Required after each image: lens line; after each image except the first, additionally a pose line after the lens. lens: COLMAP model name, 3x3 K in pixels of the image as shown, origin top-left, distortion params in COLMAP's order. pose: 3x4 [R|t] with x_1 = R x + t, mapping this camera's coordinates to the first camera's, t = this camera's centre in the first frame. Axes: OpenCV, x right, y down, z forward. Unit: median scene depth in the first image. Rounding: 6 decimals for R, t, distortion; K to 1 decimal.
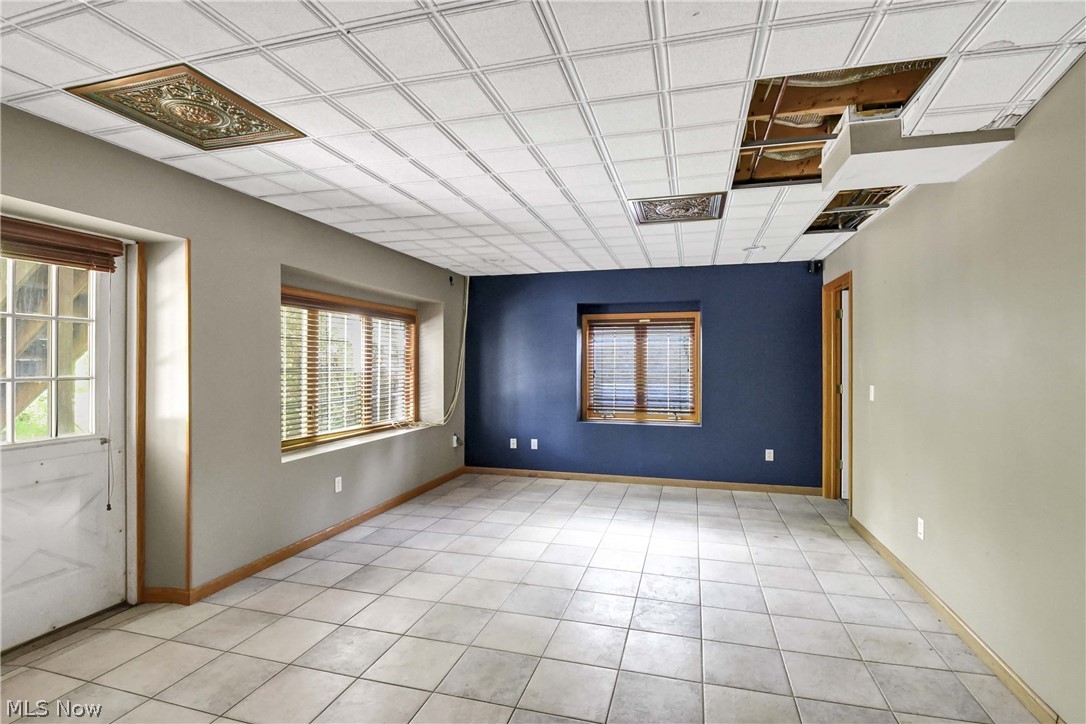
lens RADIAL K [[503.5, 0, 536.4], [0, 503.5, 360.0], [0, 0, 1]] dist [-0.024585, -0.000550]
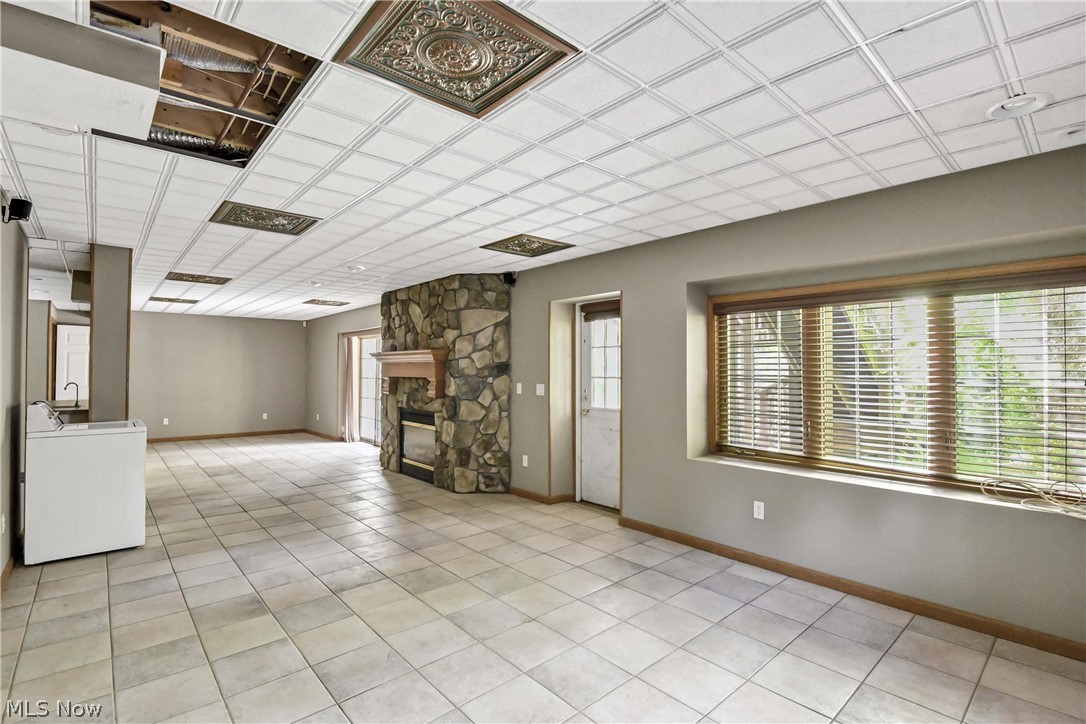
lens RADIAL K [[503.5, 0, 536.4], [0, 503.5, 360.0], [0, 0, 1]] dist [-0.024585, -0.000550]
pose [[-0.527175, -0.020001, -0.849521, 0.366611], [-0.003454, 0.999765, -0.021395, 0.004233], [0.849750, -0.008345, -0.527120, 0.749045]]
